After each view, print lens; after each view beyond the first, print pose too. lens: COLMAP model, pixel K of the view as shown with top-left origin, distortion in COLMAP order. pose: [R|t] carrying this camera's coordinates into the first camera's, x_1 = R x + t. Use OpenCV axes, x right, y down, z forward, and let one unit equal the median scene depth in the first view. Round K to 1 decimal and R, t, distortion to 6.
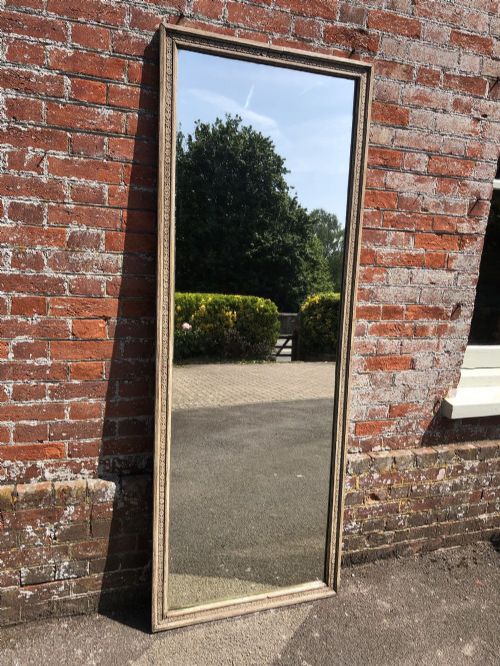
lens RADIAL K [[525.5, 0, 254.5], [0, 525.5, 336.5], [0, 0, 1]] dist [0.001926, 0.008301]
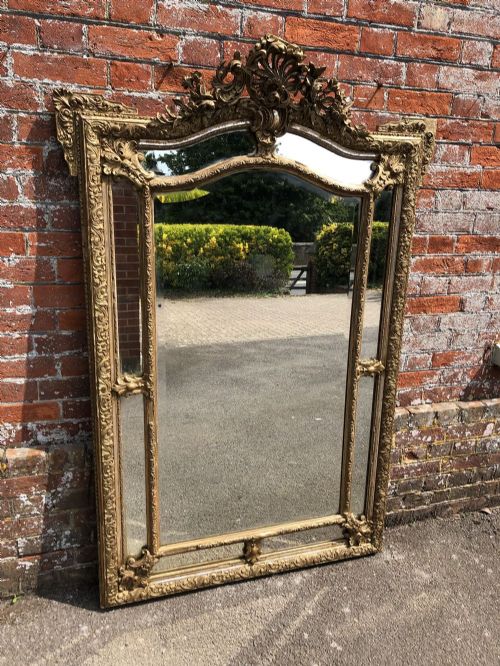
lens RADIAL K [[525.5, 0, 250.5], [0, 525.5, 326.3], [0, 0, 1]] dist [0.001926, 0.008301]
pose [[0.998860, -0.007015, -0.047217, -0.000980], [0.012119, 0.994001, 0.108696, -0.011062], [0.046171, -0.109144, 0.992953, 0.141321]]
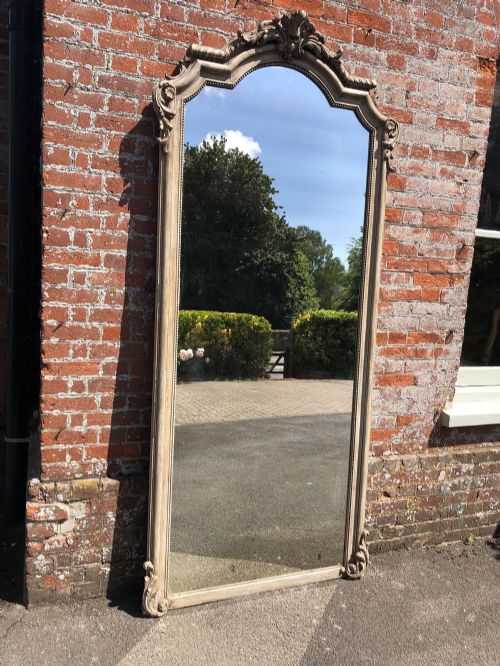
lens RADIAL K [[525.5, 0, 246.3], [0, 525.5, 335.8], [0, 0, 1]] dist [0.001926, 0.008301]
pose [[0.999935, -0.011329, 0.000849, -0.089319], [0.011361, 0.997109, -0.075125, 0.037681], [0.000005, 0.075129, 0.997174, -0.218357]]
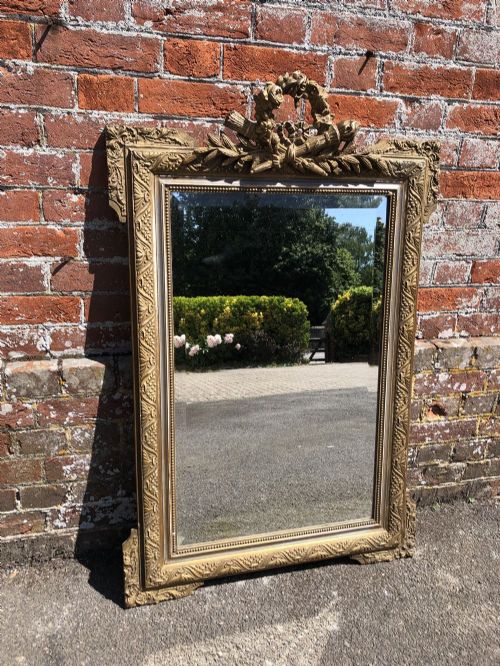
lens RADIAL K [[525.6, 0, 244.9], [0, 525.6, 326.3], [0, 0, 1]] dist [0.015070, -0.011003]
pose [[0.995354, 0.014537, -0.095177, 0.061250], [-0.001421, 0.990645, 0.136455, 0.129601], [0.096270, -0.135686, 0.986064, 0.399387]]
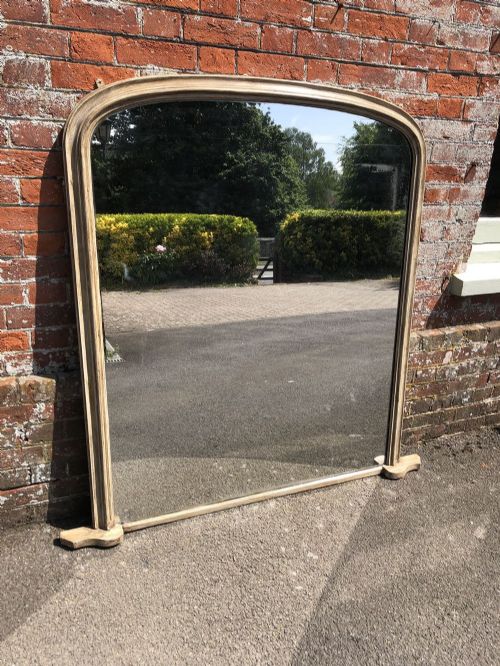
lens RADIAL K [[525.5, 0, 252.2], [0, 525.5, 331.1], [0, 0, 1]] dist [0.001926, 0.008301]
pose [[0.998554, -0.040670, 0.035150, -0.020985], [0.035005, 0.988222, 0.148970, 0.074476], [-0.040795, -0.147524, 0.988217, 0.120100]]
